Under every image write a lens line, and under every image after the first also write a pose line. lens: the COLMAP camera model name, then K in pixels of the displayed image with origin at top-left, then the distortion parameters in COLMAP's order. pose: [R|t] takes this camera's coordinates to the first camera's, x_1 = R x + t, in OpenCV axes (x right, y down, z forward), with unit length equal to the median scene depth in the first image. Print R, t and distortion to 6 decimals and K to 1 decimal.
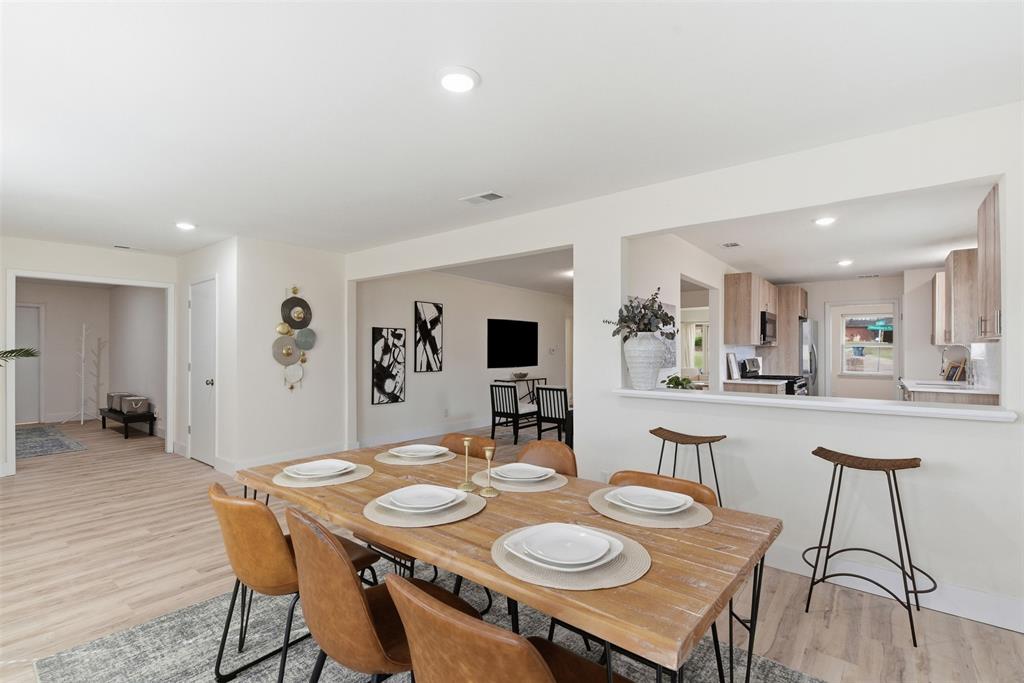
lens RADIAL K [[459.0, 0, 505.3], [0, 459.0, 349.0], [0, 0, 1]] dist [0.000817, 0.000323]
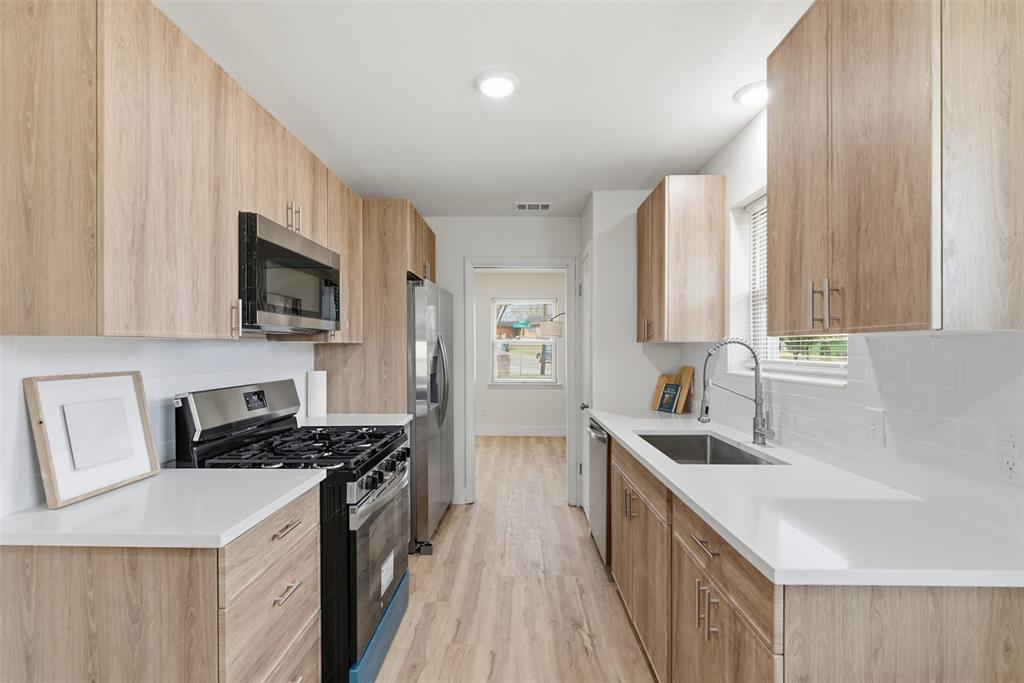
lens RADIAL K [[471.6, 0, 509.5], [0, 471.6, 339.3], [0, 0, 1]] dist [0.001803, -0.000024]
pose [[0.786775, 0.007534, 0.617194, 0.394941], [0.000056, 0.999925, -0.012277, -0.004112], [-0.617240, 0.009694, 0.786715, 0.534037]]
